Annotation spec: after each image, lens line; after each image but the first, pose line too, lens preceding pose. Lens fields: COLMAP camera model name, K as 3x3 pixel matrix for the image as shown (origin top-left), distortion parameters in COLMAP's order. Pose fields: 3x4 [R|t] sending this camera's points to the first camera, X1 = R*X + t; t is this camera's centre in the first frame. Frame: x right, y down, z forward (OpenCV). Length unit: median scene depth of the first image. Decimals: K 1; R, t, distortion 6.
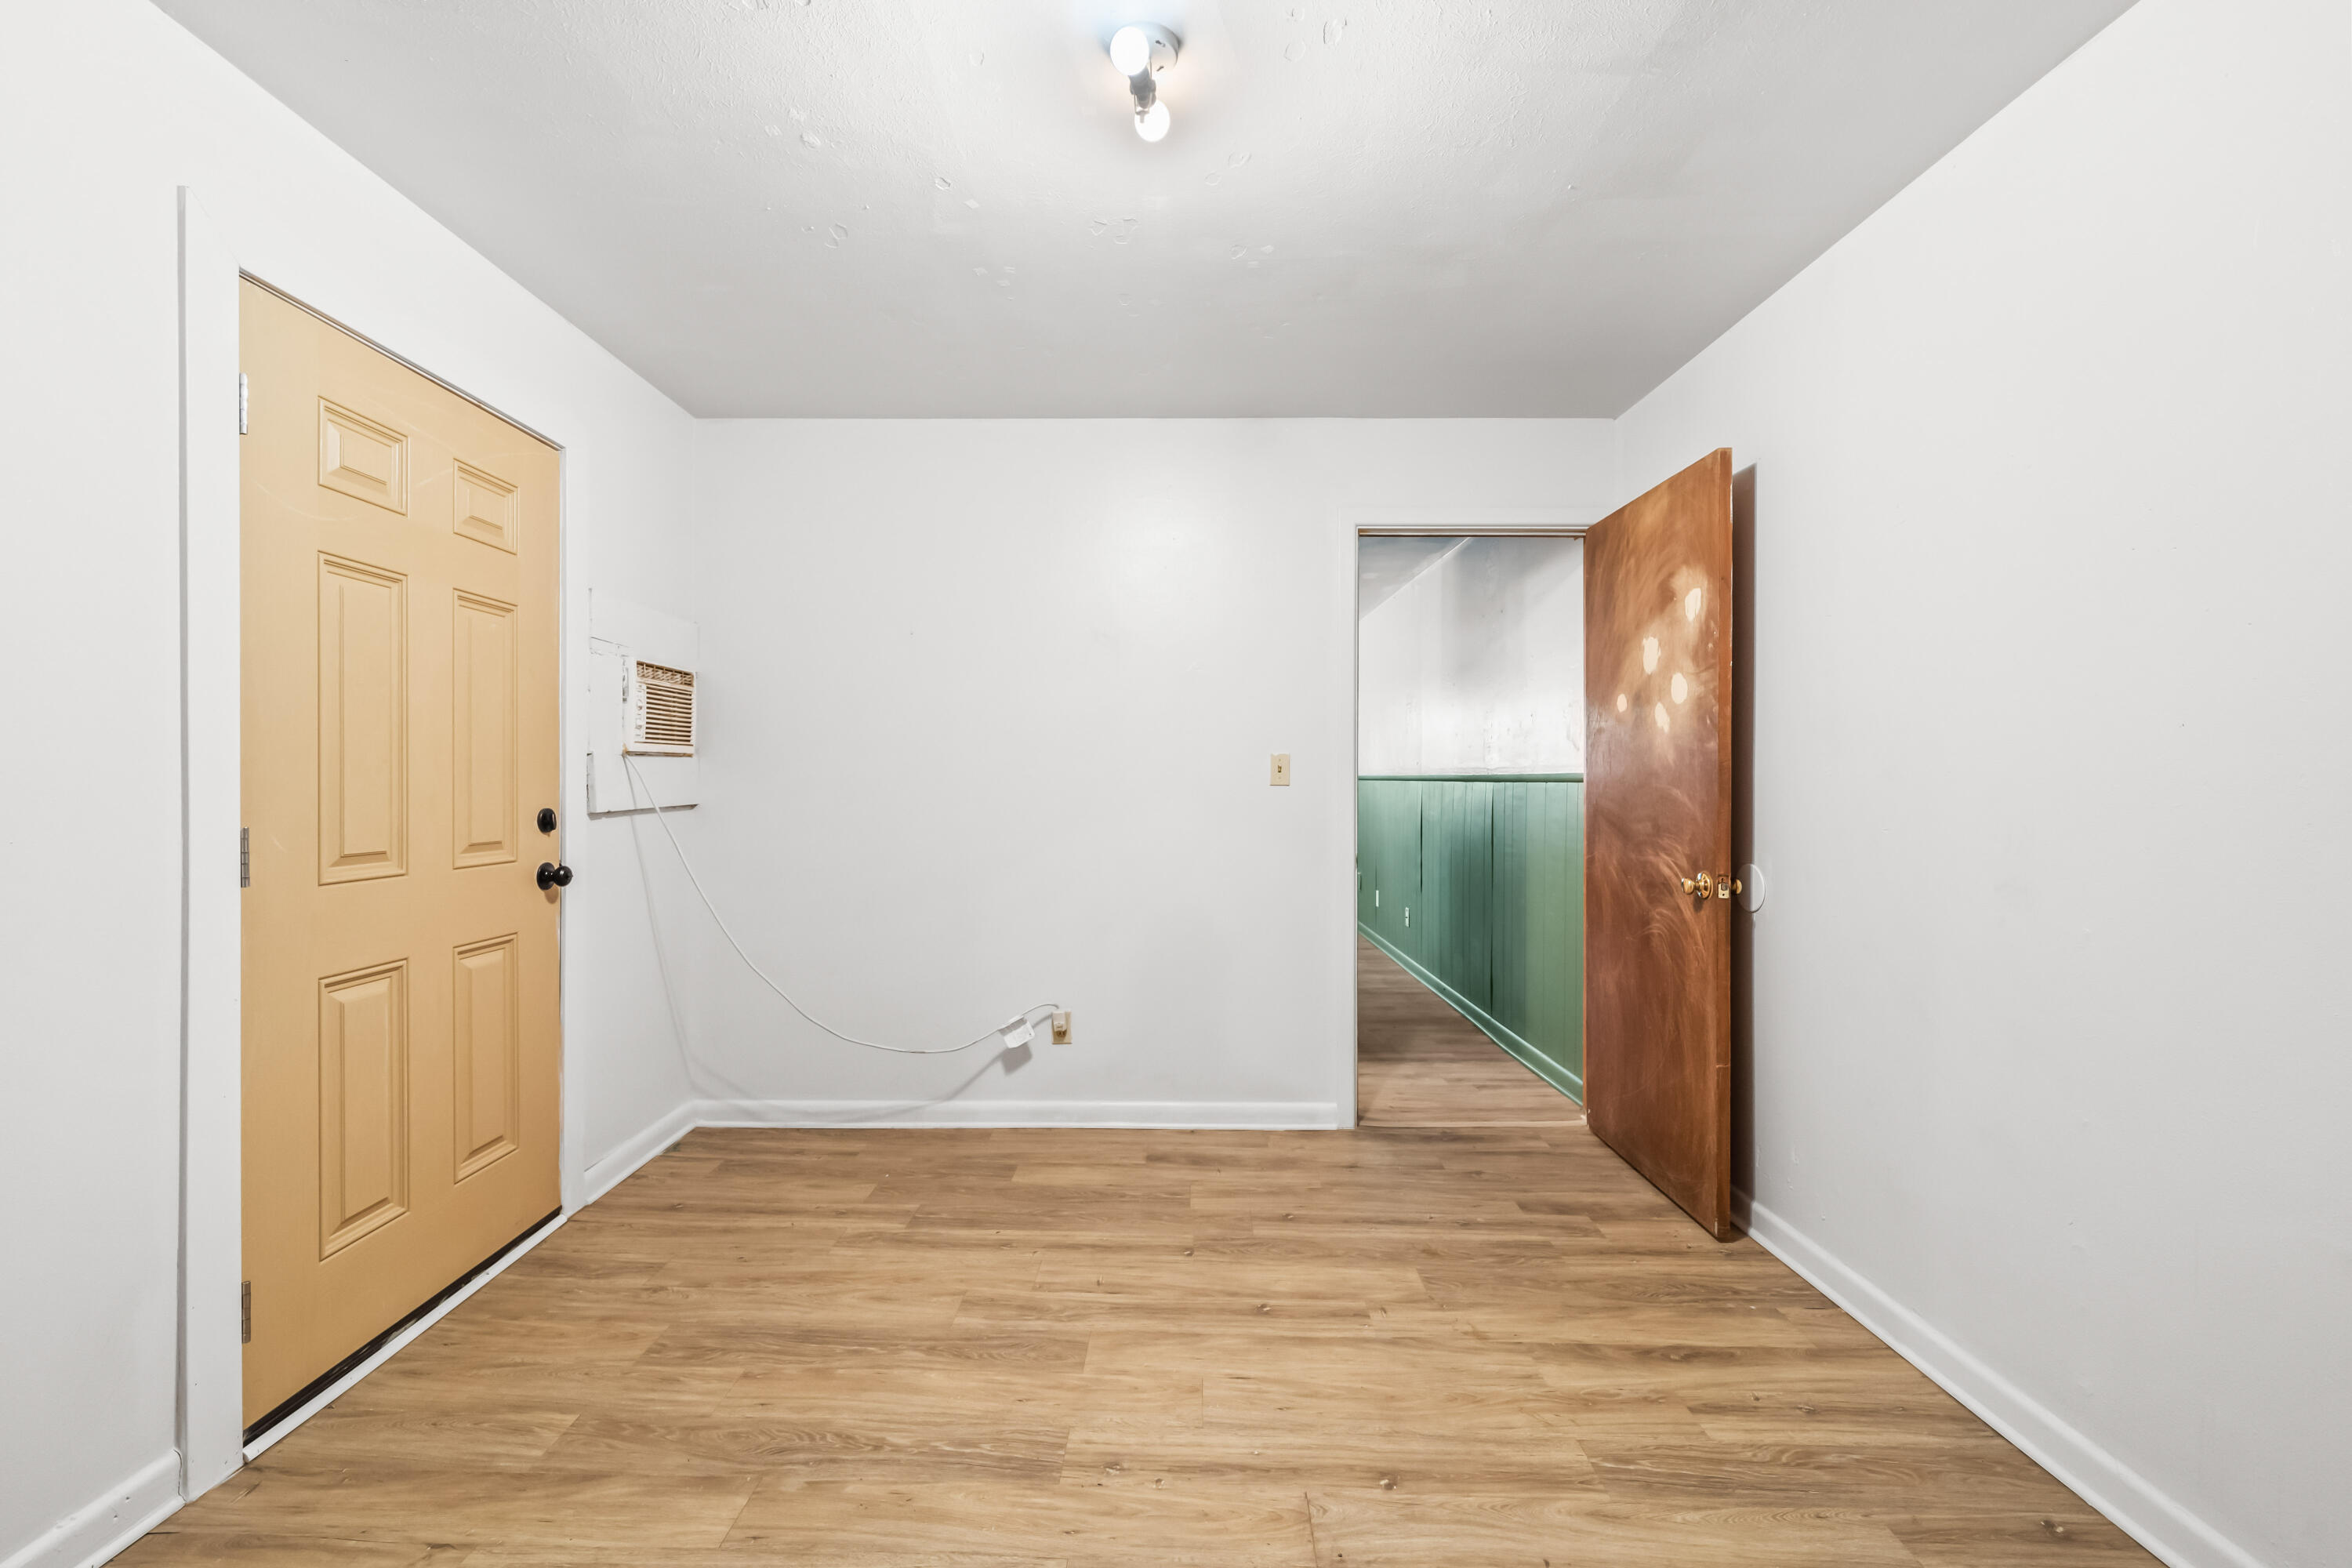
lens RADIAL K [[963.4, 0, 1161.2], [0, 963.4, 791.7], [0, 0, 1]] dist [-0.000576, 0.000181]
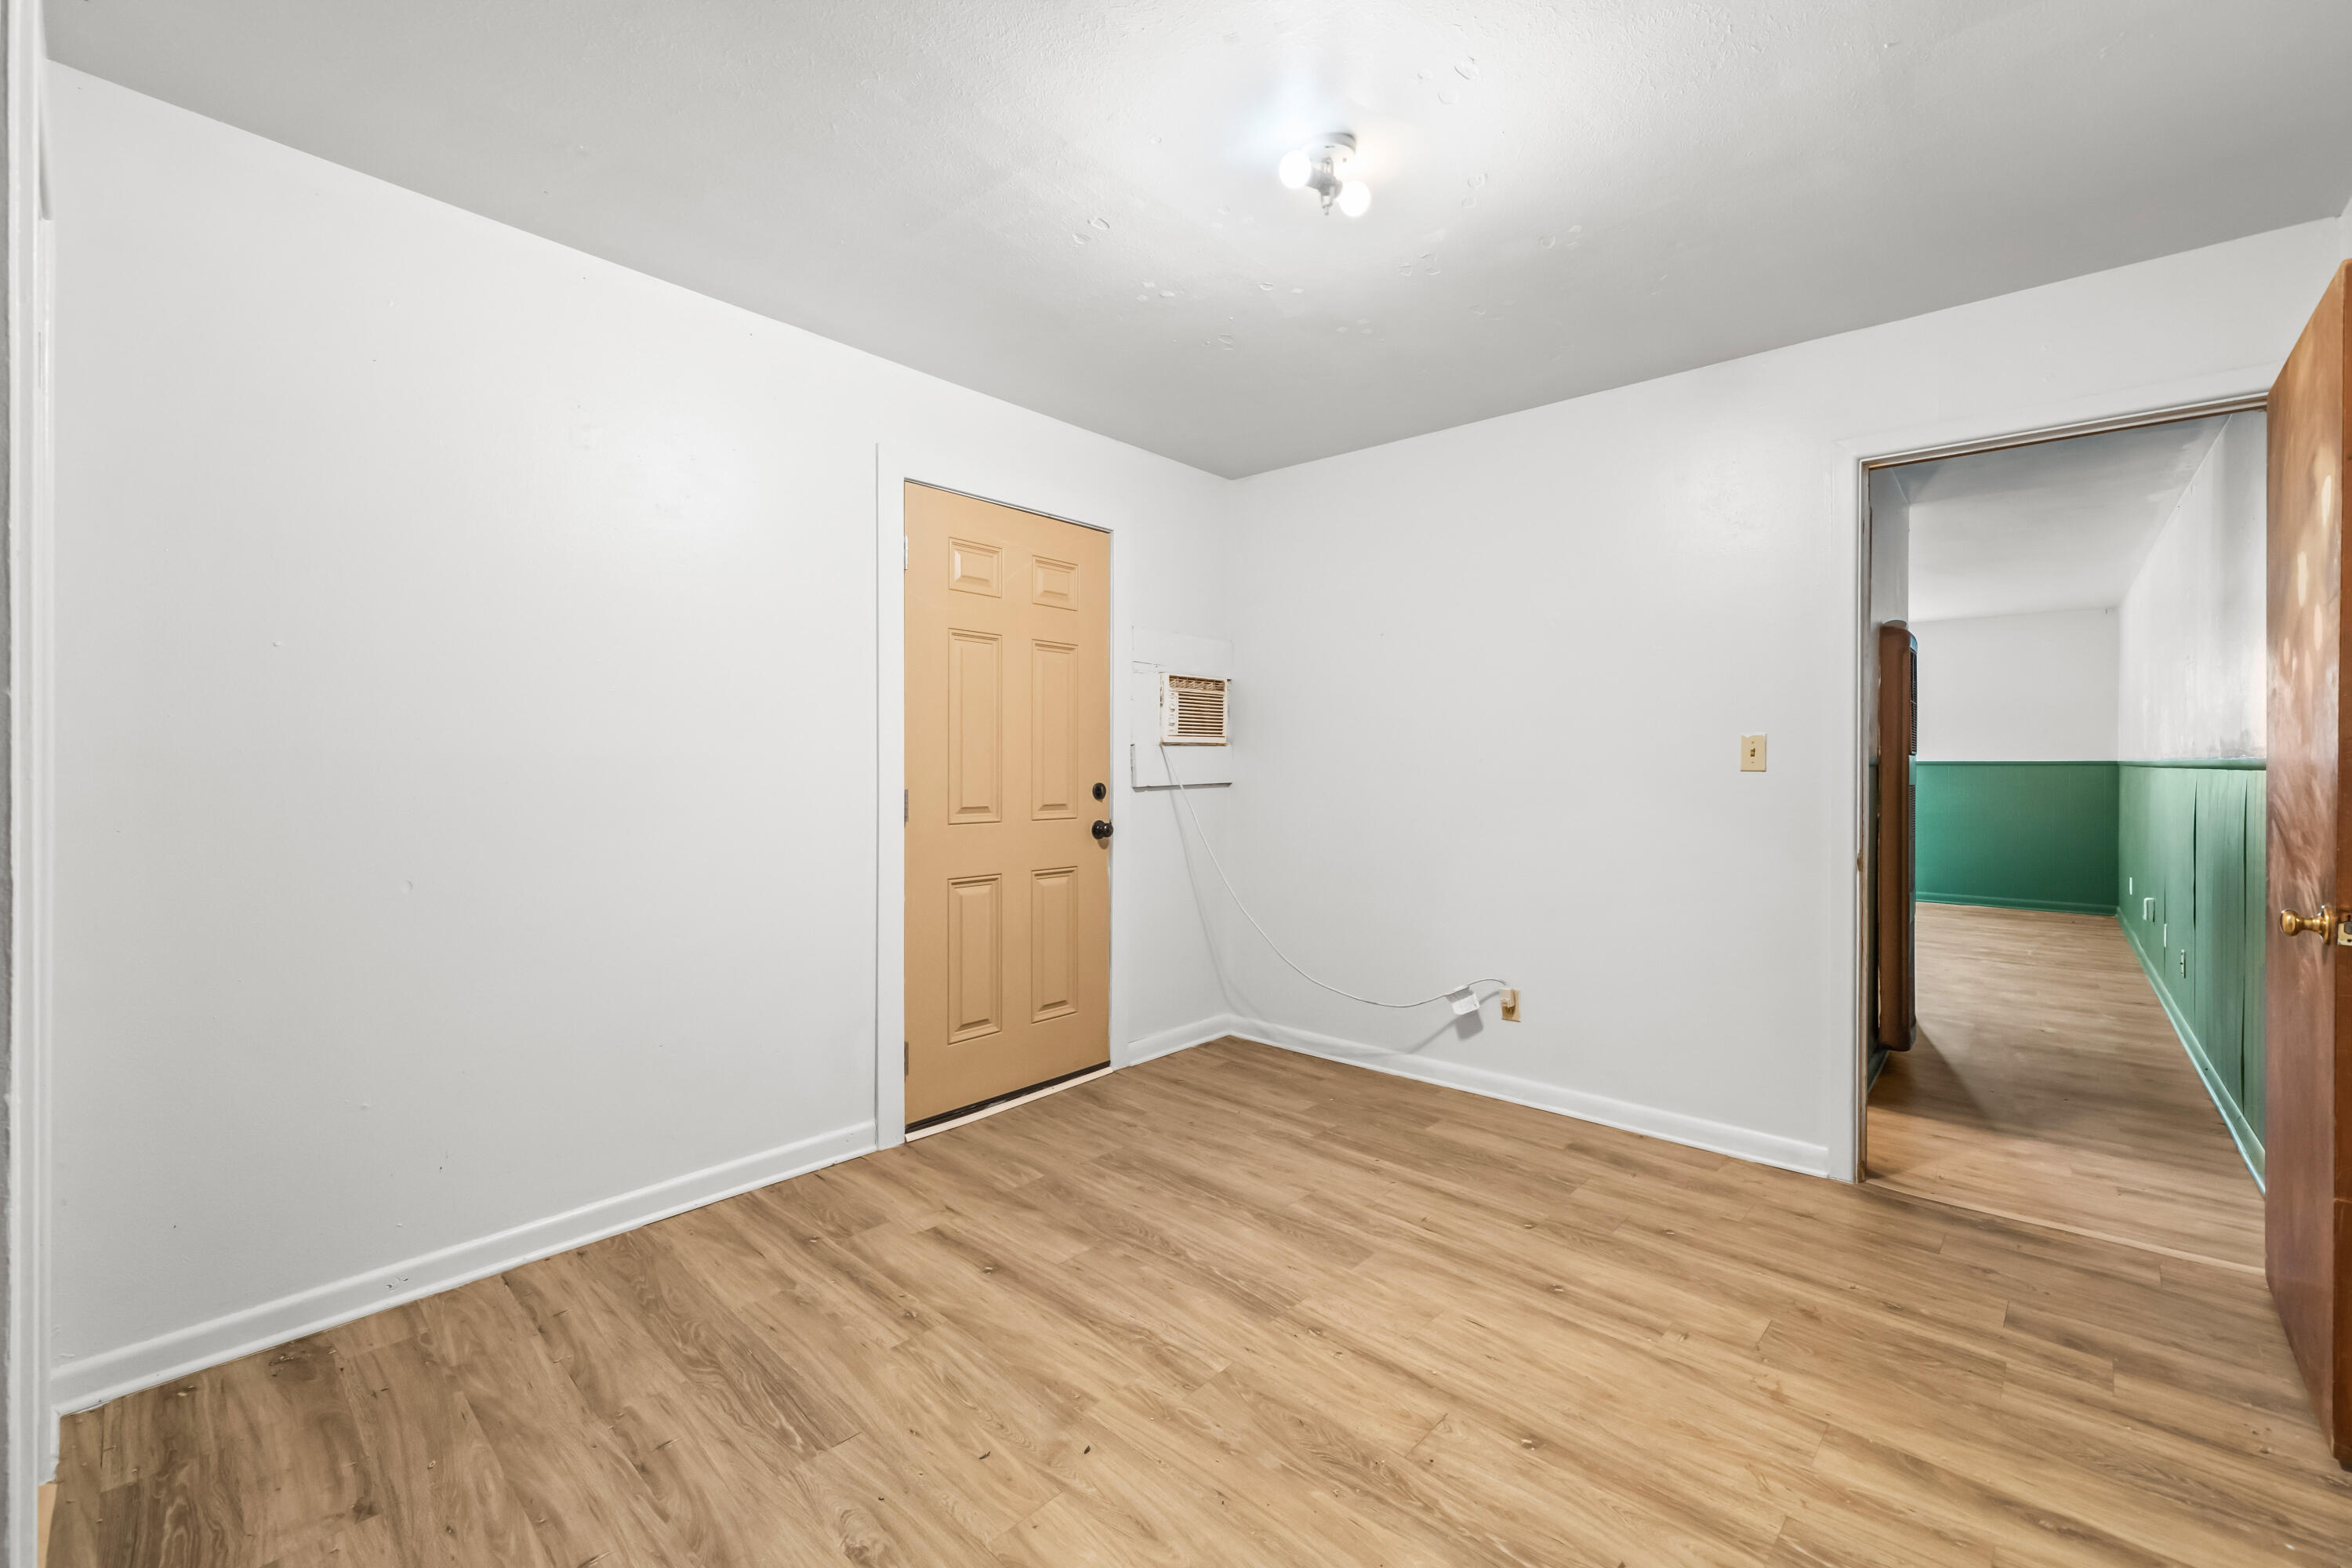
lens RADIAL K [[965.5, 0, 1176.0], [0, 965.5, 784.0], [0, 0, 1]] dist [-0.001200, 0.000157]
pose [[0.755072, 0.015664, -0.655454, 0.402802], [-0.011395, 0.999877, 0.010768, 0.002141], [0.655542, -0.000662, 0.755158, -0.019757]]
